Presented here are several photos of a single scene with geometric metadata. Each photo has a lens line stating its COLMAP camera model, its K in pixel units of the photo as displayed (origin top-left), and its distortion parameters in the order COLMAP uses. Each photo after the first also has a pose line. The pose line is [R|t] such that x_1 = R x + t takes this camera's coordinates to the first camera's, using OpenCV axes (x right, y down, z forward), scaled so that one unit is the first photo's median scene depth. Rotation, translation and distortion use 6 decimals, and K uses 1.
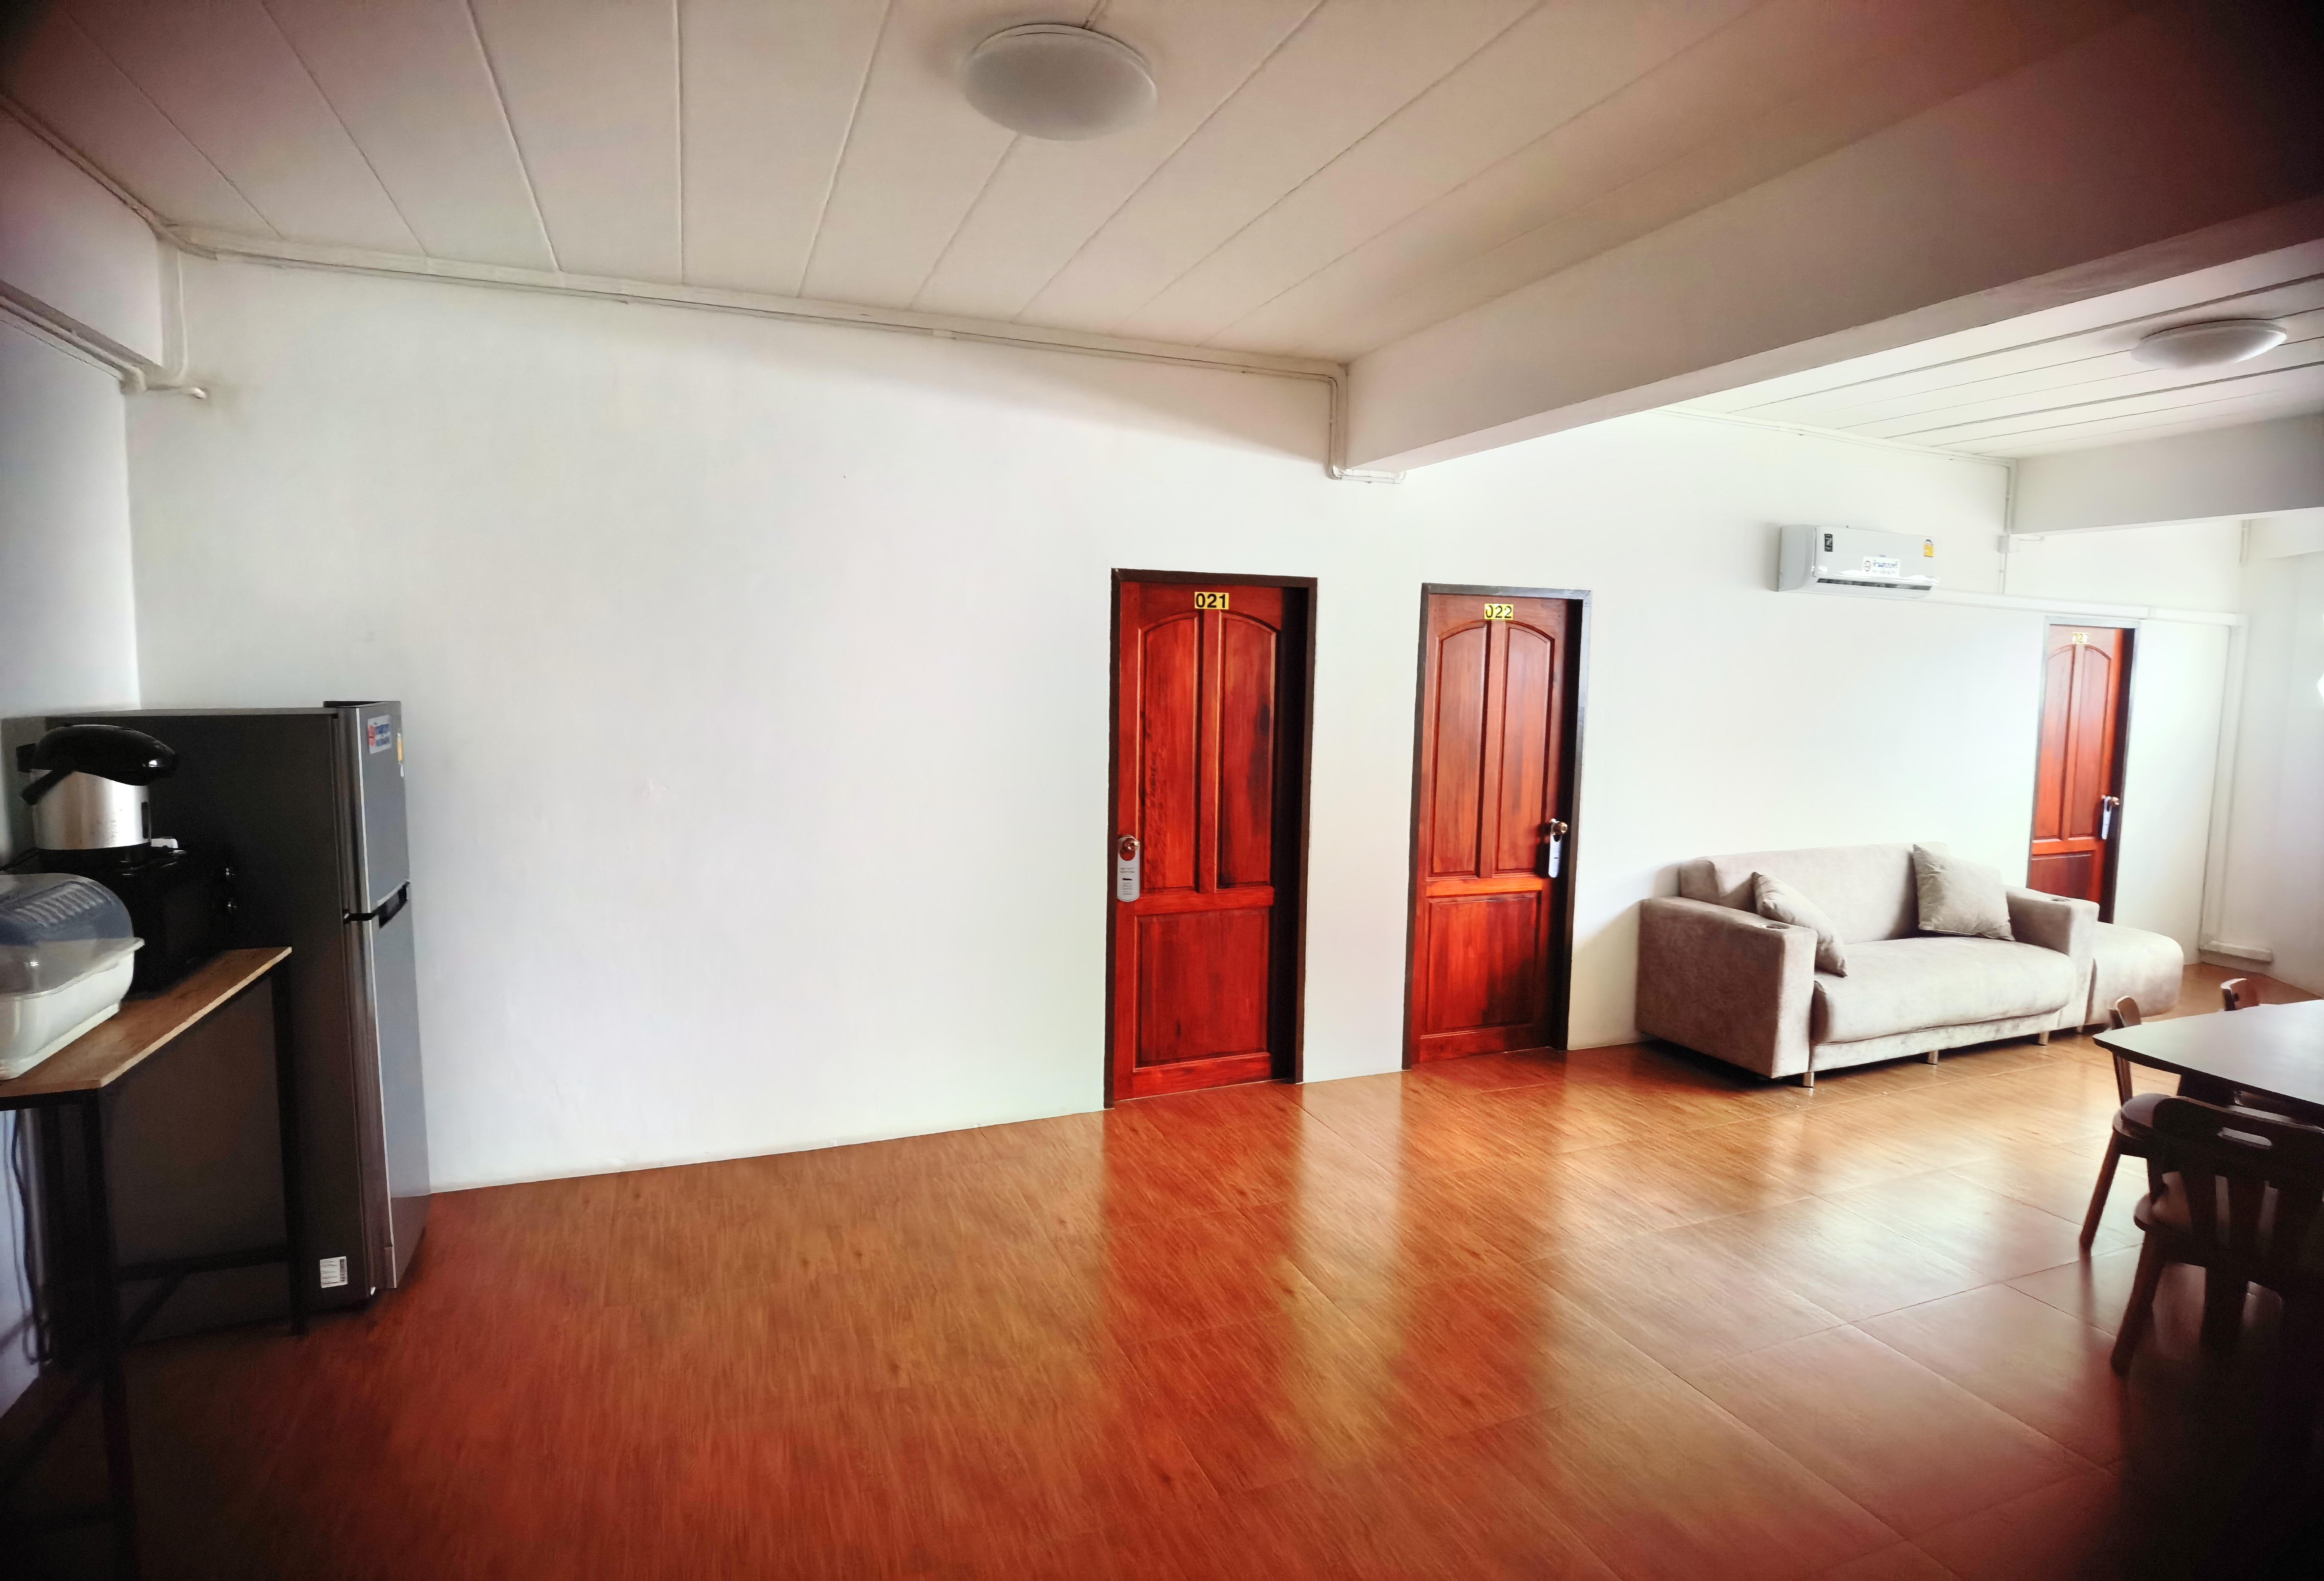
lens RADIAL K [[1190.9, 0, 1152.8], [0, 1190.9, 767.6], [0, 0, 1]] dist [-0.047049, -0.000534]
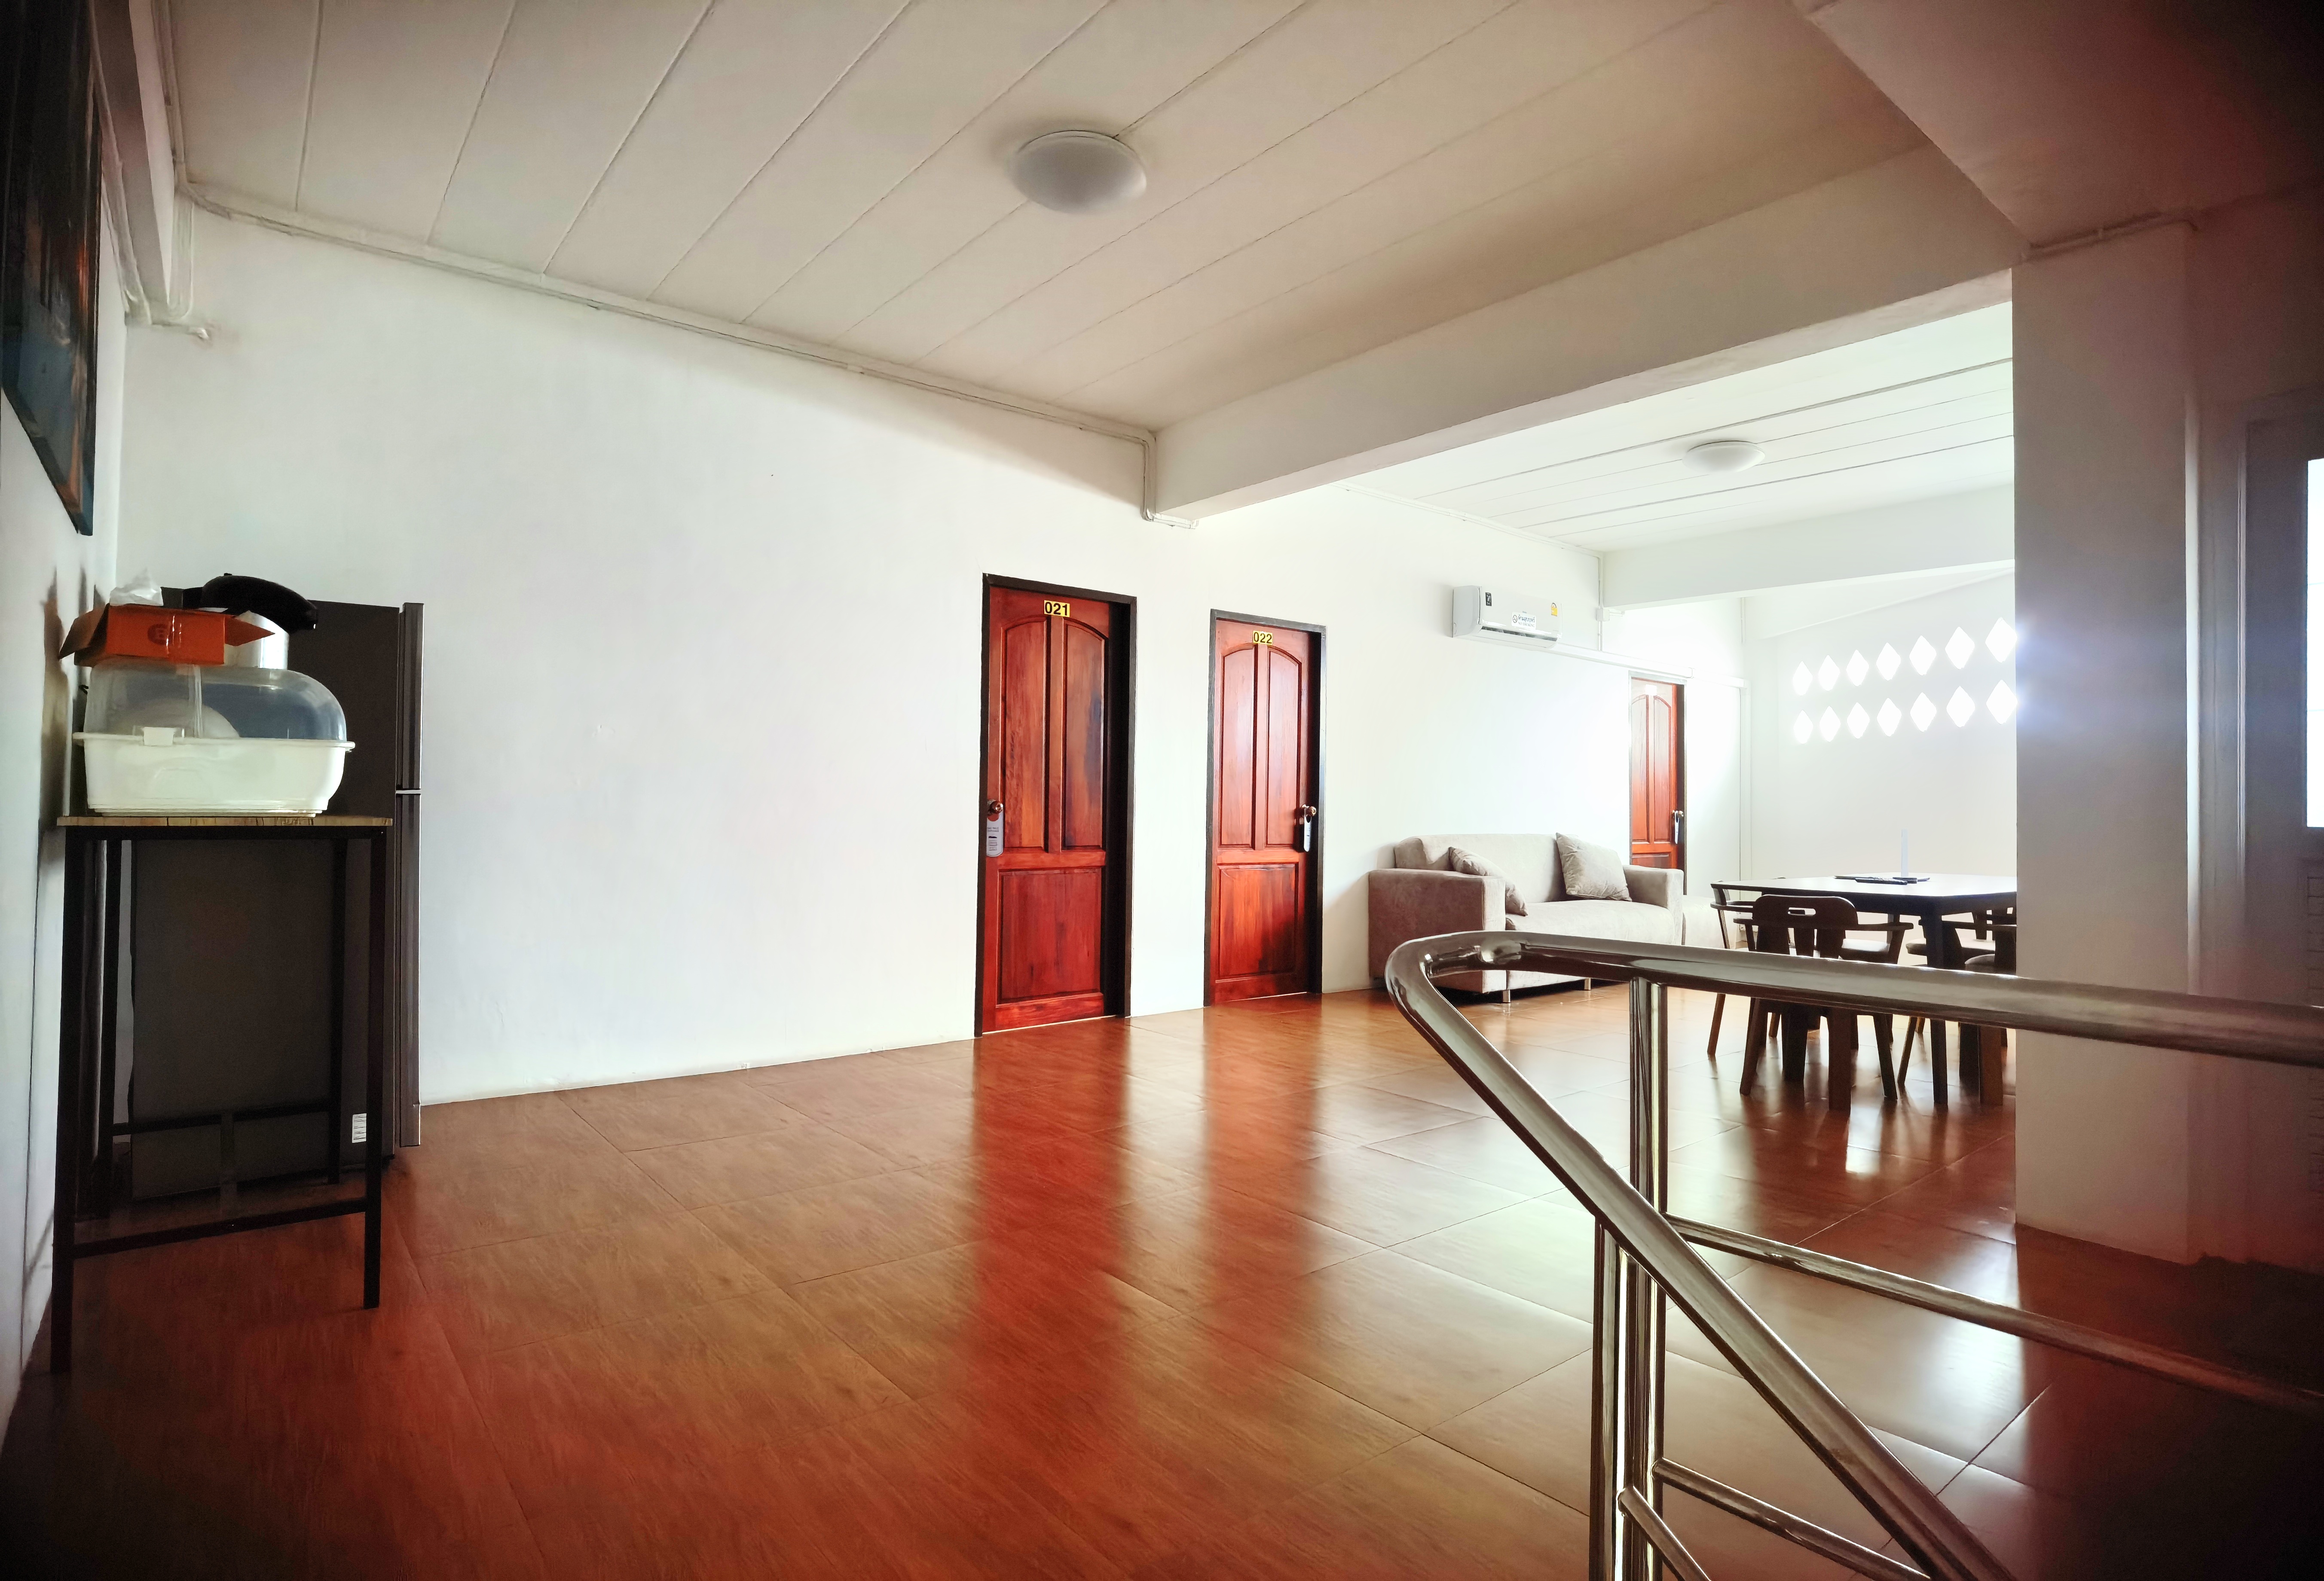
lens RADIAL K [[1190.9, 0, 1160.9], [0, 1190.9, 803.2], [0, 0, 1]] dist [-0.047049, -0.000534]
pose [[0.952996, -0.005465, 0.302932, -0.211765], [0.031753, 0.996133, -0.081922, 0.155936], [-0.301313, 0.087691, 0.949485, -0.168428]]
